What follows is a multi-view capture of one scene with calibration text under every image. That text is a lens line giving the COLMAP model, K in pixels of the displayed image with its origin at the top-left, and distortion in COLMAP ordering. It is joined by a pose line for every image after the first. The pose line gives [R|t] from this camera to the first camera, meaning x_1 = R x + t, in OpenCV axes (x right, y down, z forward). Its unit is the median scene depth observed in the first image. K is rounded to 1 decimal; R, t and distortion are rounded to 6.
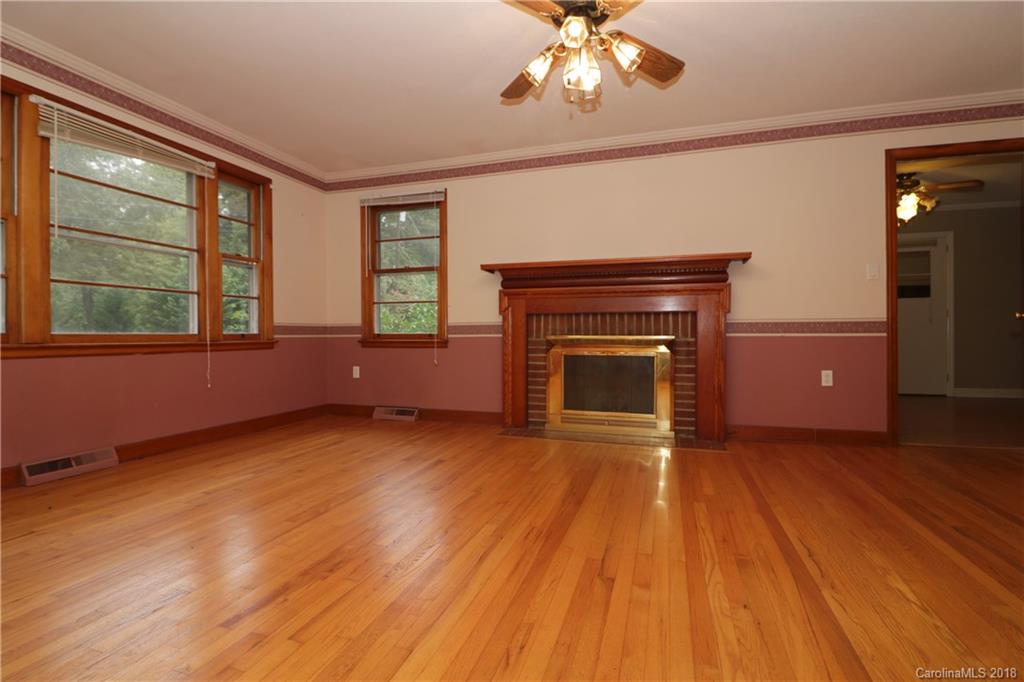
lens RADIAL K [[483.1, 0, 505.9], [0, 483.1, 341.1], [0, 0, 1]] dist [-0.012634, -0.001872]
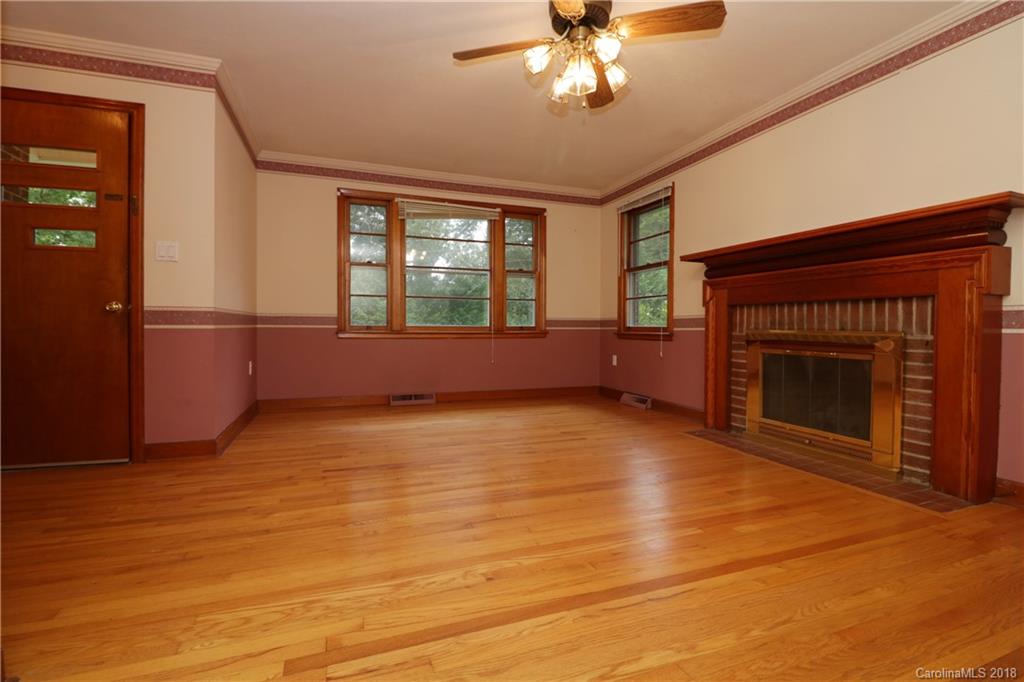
lens RADIAL K [[473.0, 0, 503.8], [0, 473.0, 337.2], [0, 0, 1]] dist [0.000364, -0.012655]
pose [[0.605280, 0.021721, -0.795716, 0.487510], [-0.014706, 0.999762, 0.016104, -0.005215], [0.795877, 0.001954, 0.605456, 0.132935]]
